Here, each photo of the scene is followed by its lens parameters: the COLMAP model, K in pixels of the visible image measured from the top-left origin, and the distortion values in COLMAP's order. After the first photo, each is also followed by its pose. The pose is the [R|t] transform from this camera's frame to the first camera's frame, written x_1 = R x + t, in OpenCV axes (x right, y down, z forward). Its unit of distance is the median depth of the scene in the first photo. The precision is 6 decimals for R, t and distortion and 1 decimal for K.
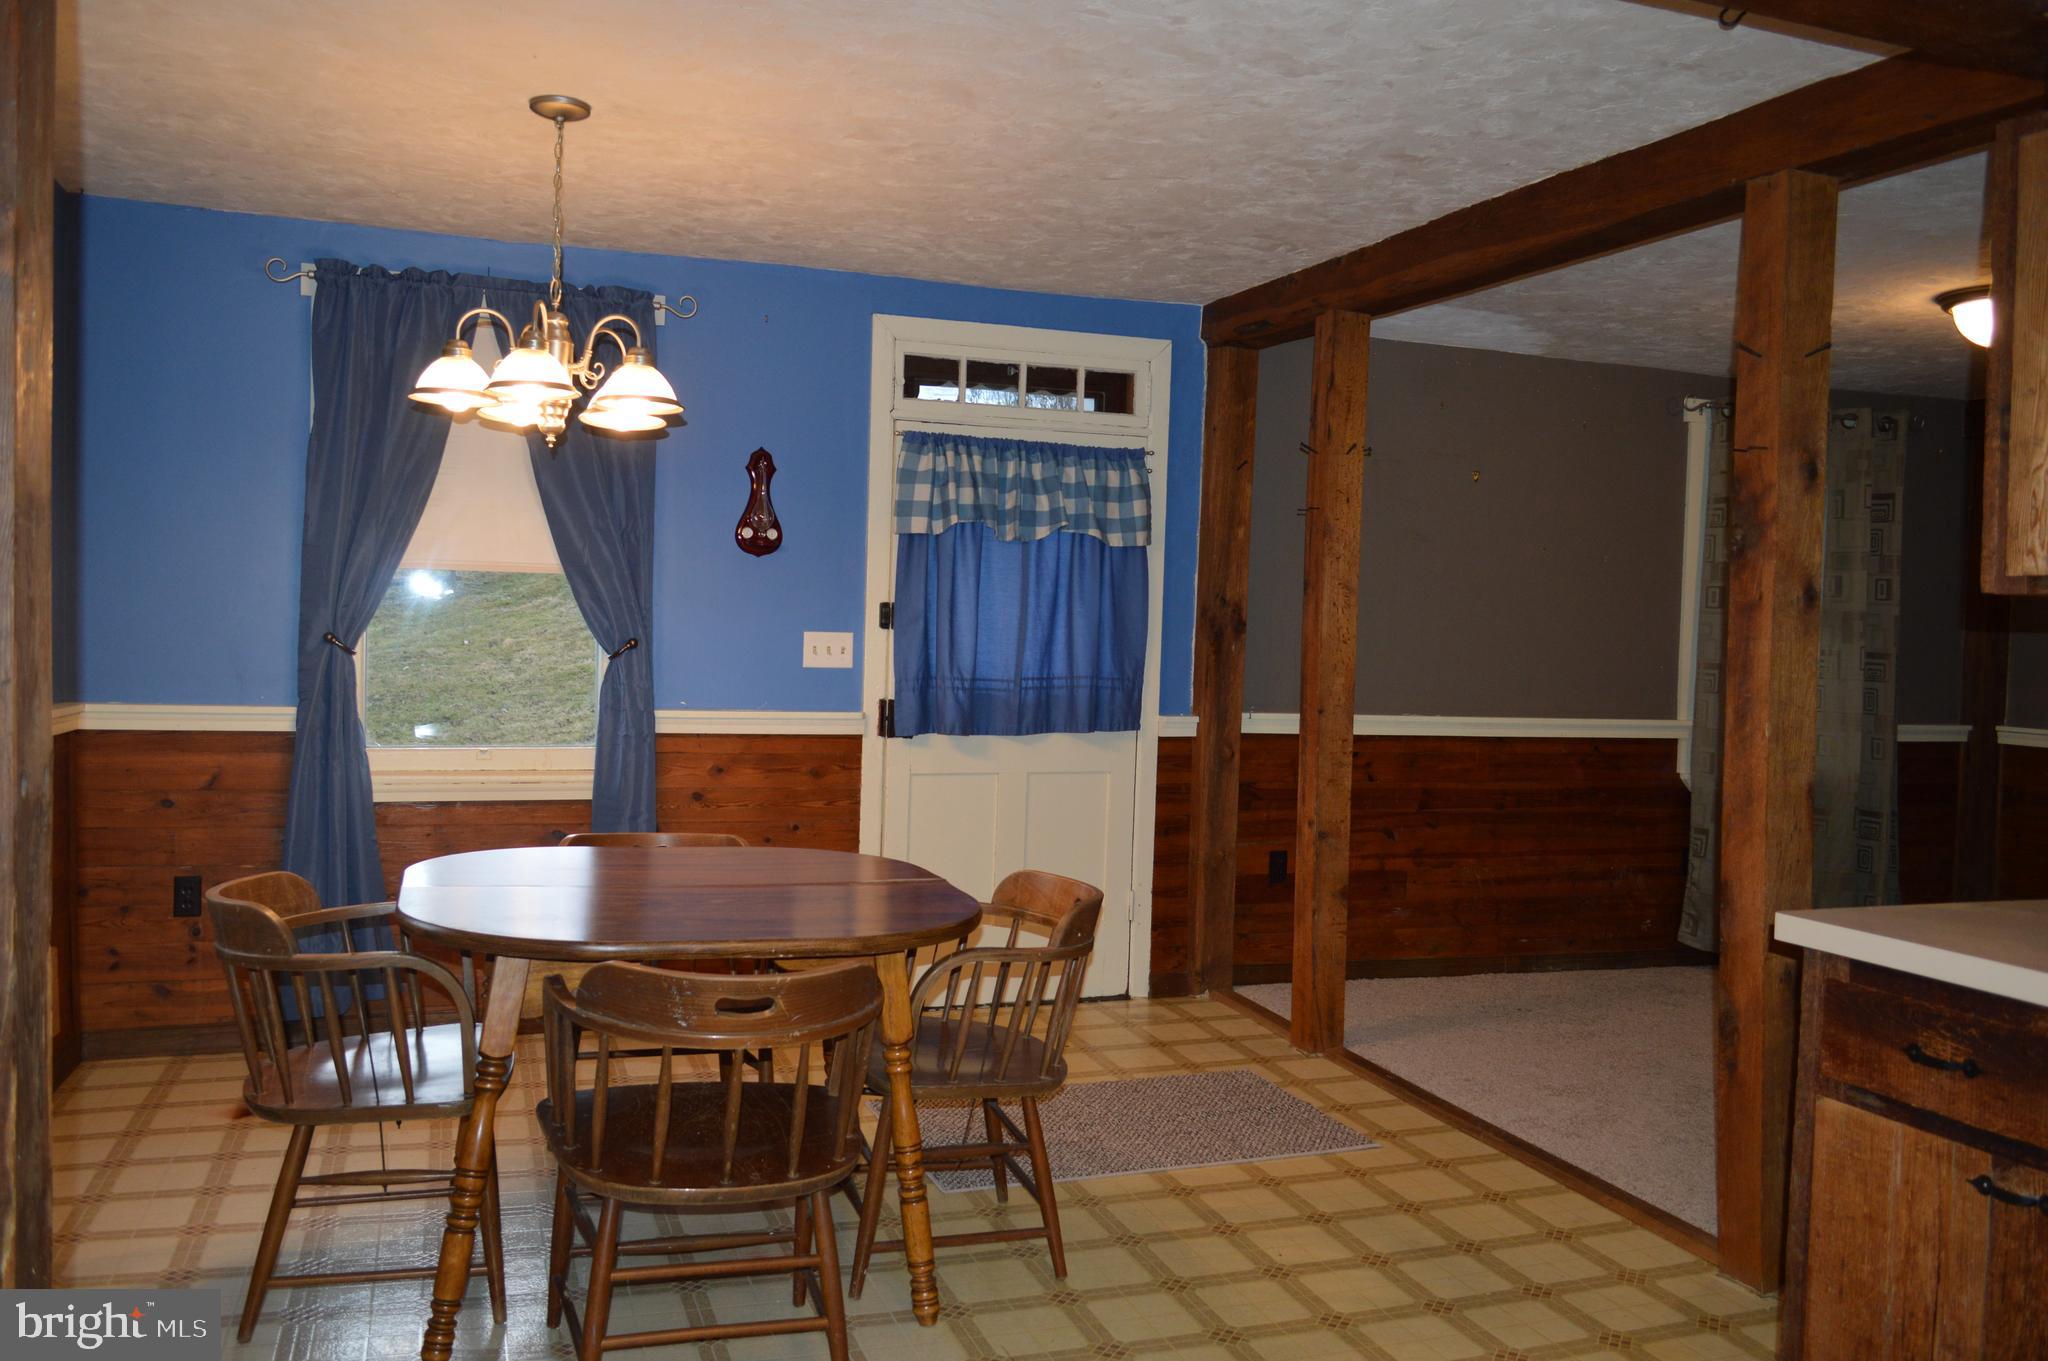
lens RADIAL K [[1611.9, 0, 1018.8], [0, 1611.9, 684.4], [0, 0, 1]] dist [-0.013977, 0.007054]
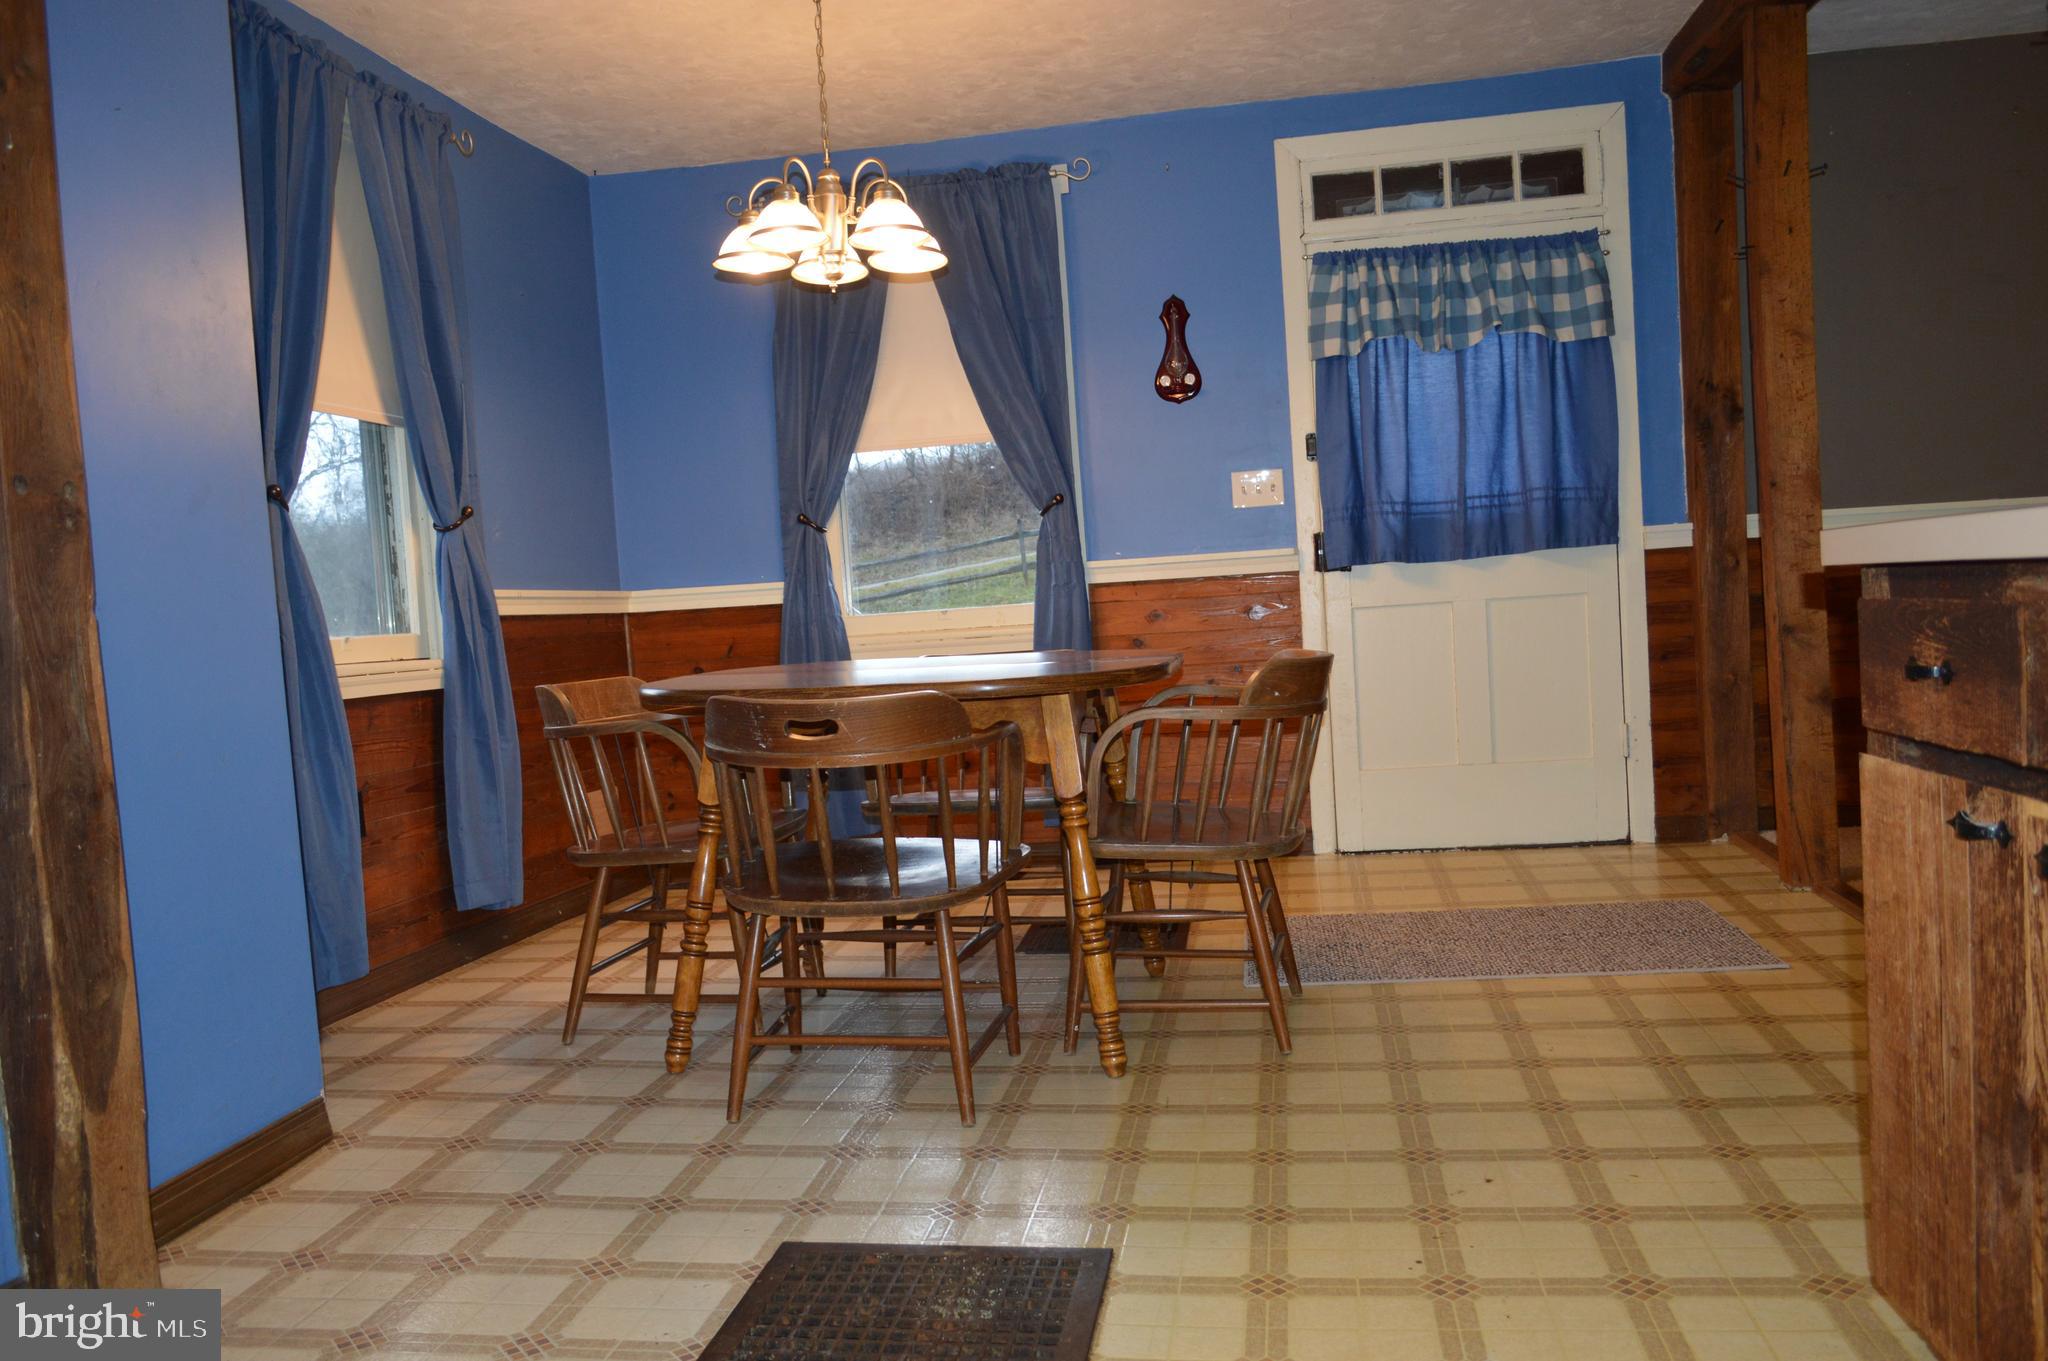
lens RADIAL K [[1611.9, 0, 1020.3], [0, 1611.9, 680.6], [0, 0, 1]] dist [-0.013977, 0.007054]
pose [[0.873328, -0.060668, -0.483341, 0.226740], [0.071286, 0.997449, 0.003607, 0.082548], [0.481889, -0.037605, 0.875425, 0.057170]]
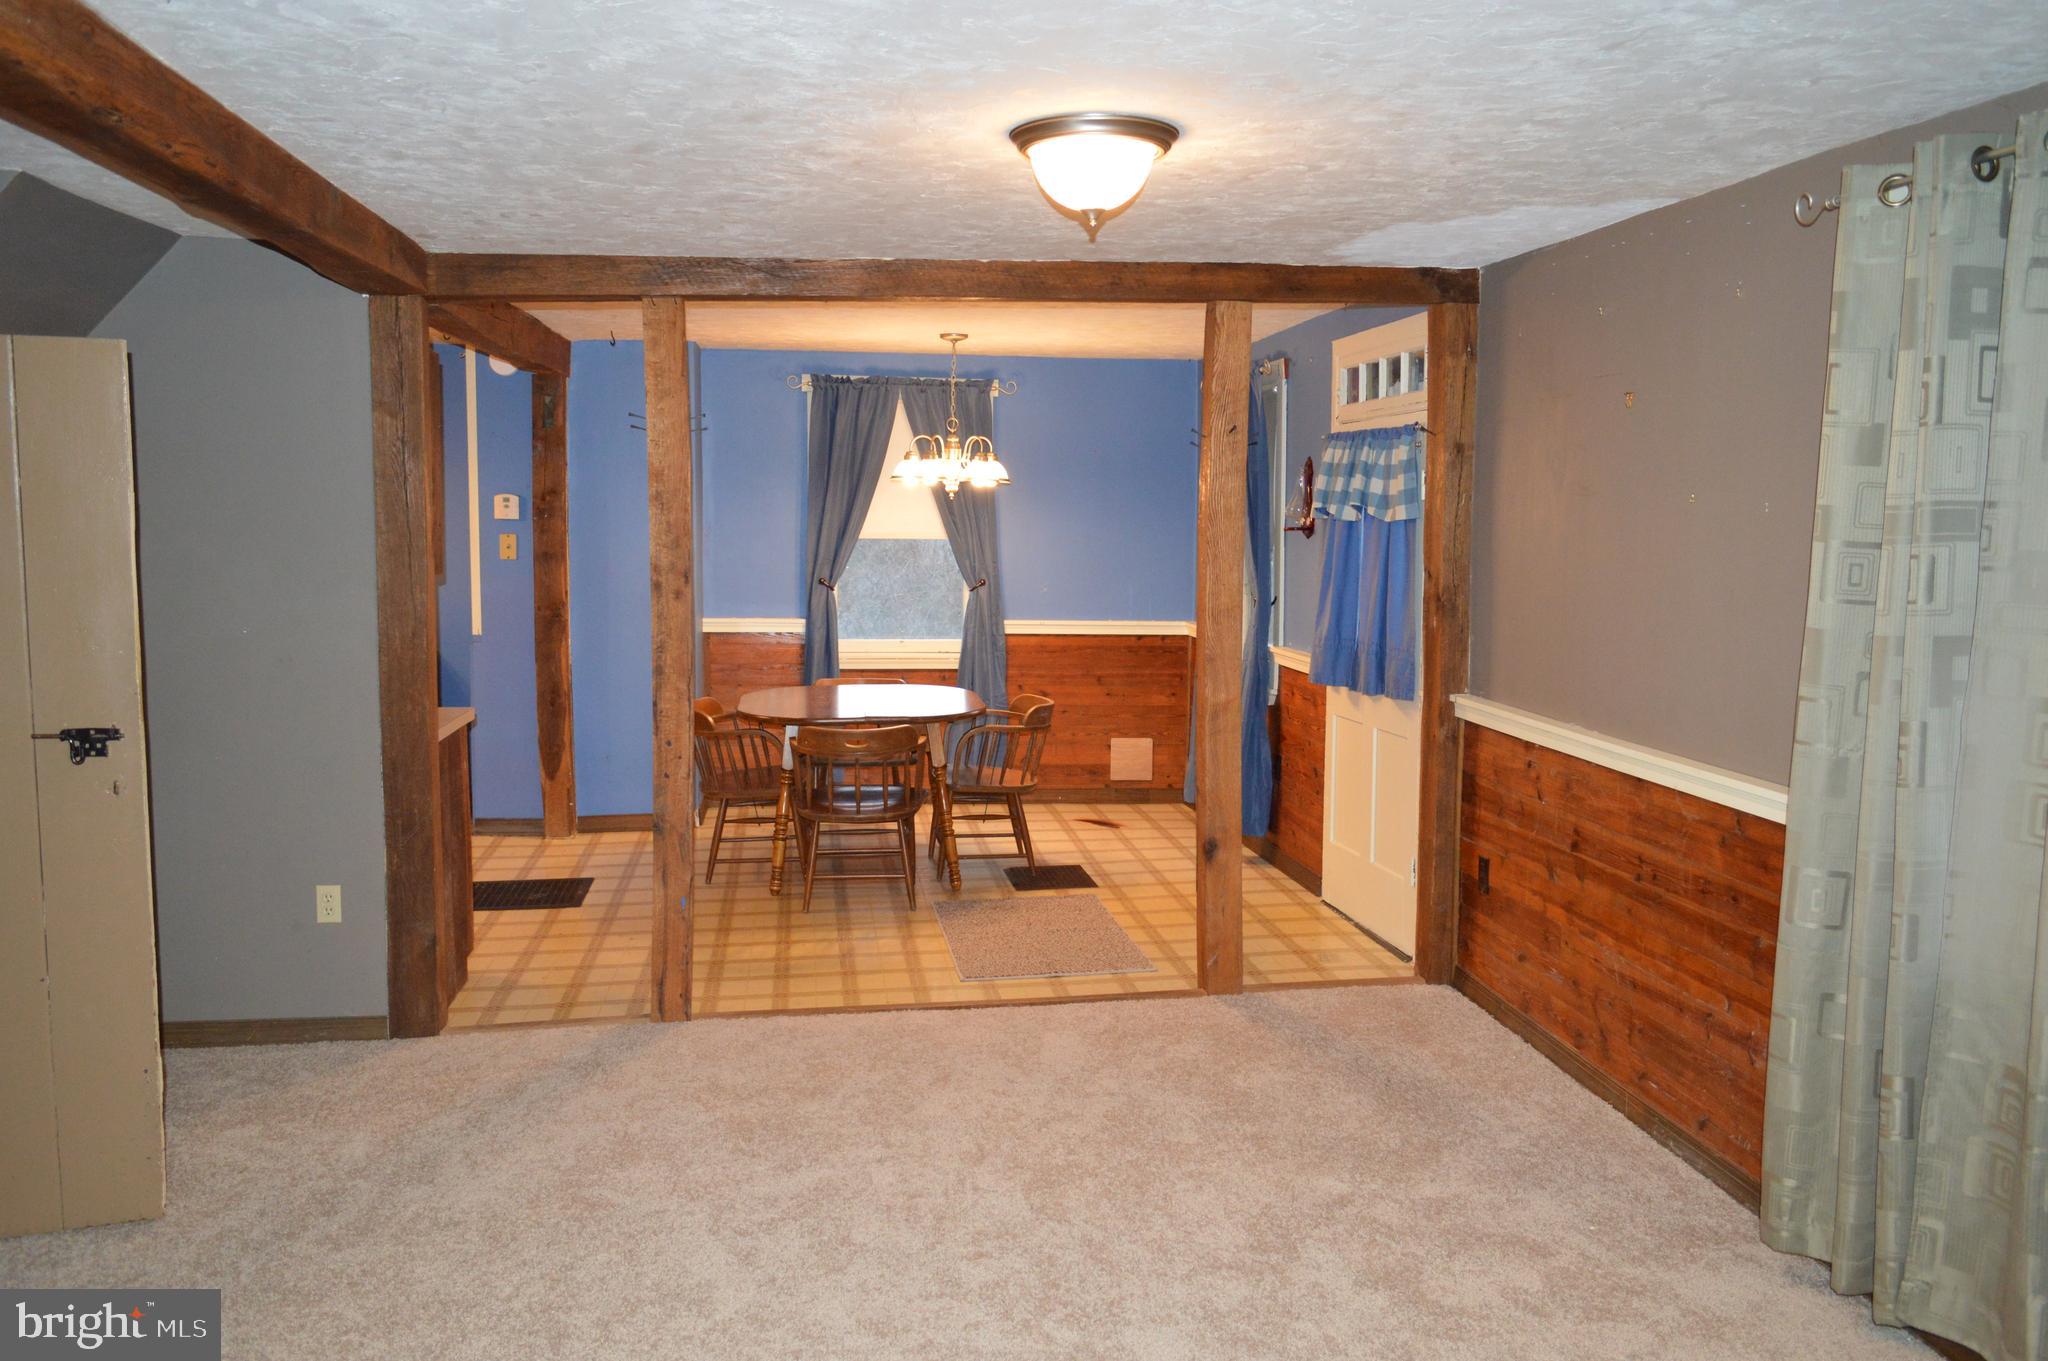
lens RADIAL K [[1611.9, 0, 1023.2], [0, 1611.9, 690.5], [0, 0, 1]] dist [-0.013977, 0.007054]
pose [[-0.201364, 0.076996, -0.976486, 0.760465], [-0.048875, 0.994874, 0.088524, -0.038071], [0.978296, 0.065552, -0.196568, 0.654077]]
